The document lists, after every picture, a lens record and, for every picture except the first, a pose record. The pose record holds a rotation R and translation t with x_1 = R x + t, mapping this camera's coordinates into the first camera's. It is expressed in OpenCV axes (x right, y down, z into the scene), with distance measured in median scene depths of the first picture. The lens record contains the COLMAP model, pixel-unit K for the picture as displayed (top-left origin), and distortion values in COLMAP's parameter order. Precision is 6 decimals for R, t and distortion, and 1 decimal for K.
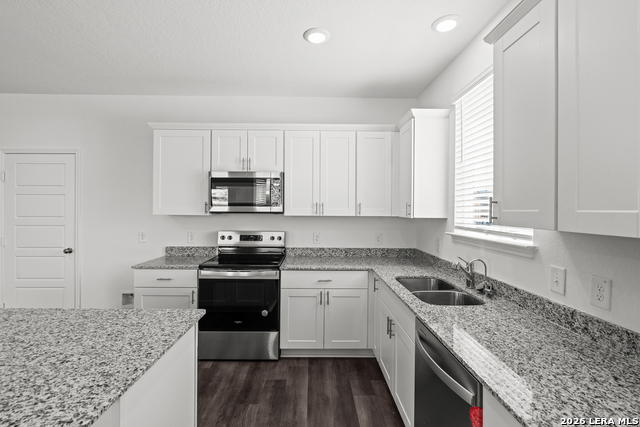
lens RADIAL K [[285.0, 0, 311.3], [0, 285.0, 207.5], [0, 0, 1]] dist [-0.006131, 0.002774]
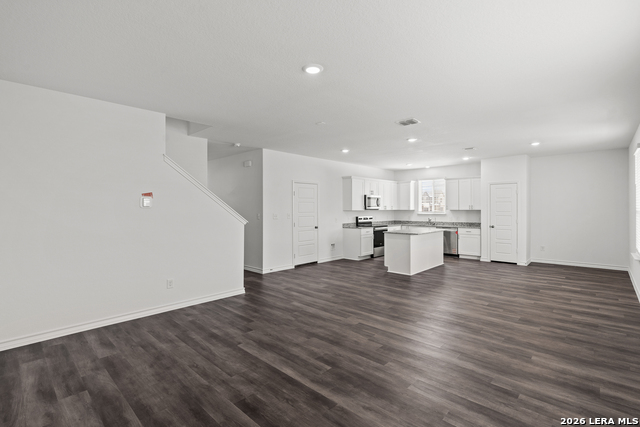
lens RADIAL K [[285.0, 0, 319.0], [0, 285.0, 212.5], [0, 0, 1]] dist [-0.006131, 0.002774]
pose [[0.715214, -0.019145, 0.698643, -2.990705], [0.007748, 0.999781, 0.019466, -0.011977], [-0.698862, -0.008509, 0.715206, -0.789779]]
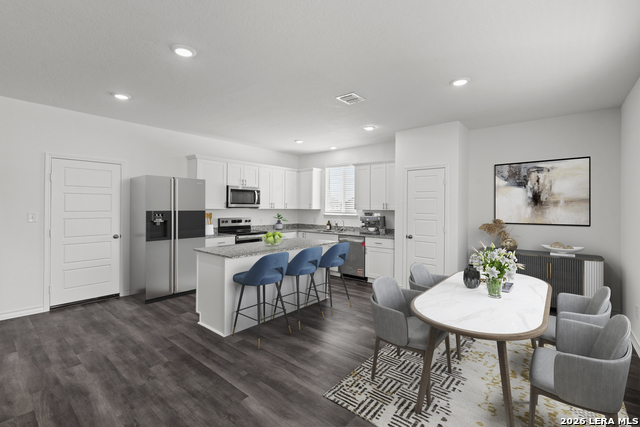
lens RADIAL K [[285.0, 0, 313.8], [0, 285.0, 209.4], [0, 0, 1]] dist [-0.006131, 0.002774]
pose [[0.673271, -0.007794, 0.739354, -1.507320], [-0.004465, 0.999883, 0.014606, 0.000389], [-0.739382, -0.013135, 0.673158, -0.733652]]
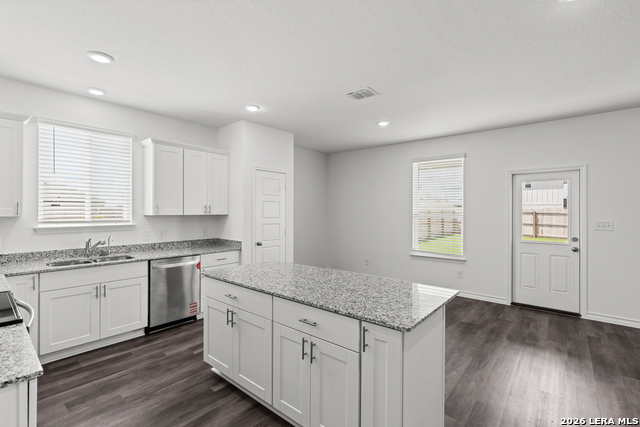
lens RADIAL K [[285.0, 0, 309.7], [0, 285.0, 211.5], [0, 0, 1]] dist [-0.006131, 0.002774]
pose [[-0.741794, -0.009394, 0.670562, -1.115361], [-0.012853, 0.999917, -0.000211, 0.005243], [-0.670505, -0.008775, -0.741853, 1.042169]]
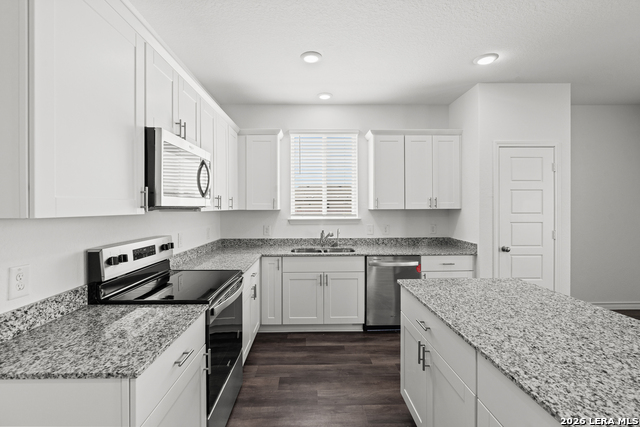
lens RADIAL K [[285.0, 0, 321.4], [0, 285.0, 208.9], [0, 0, 1]] dist [-0.006131, 0.002774]
pose [[-0.016847, -0.012670, 0.999778, -0.962175], [-0.003323, 0.999915, 0.012616, 0.014279], [-0.999853, -0.003110, -0.016887, 0.798884]]
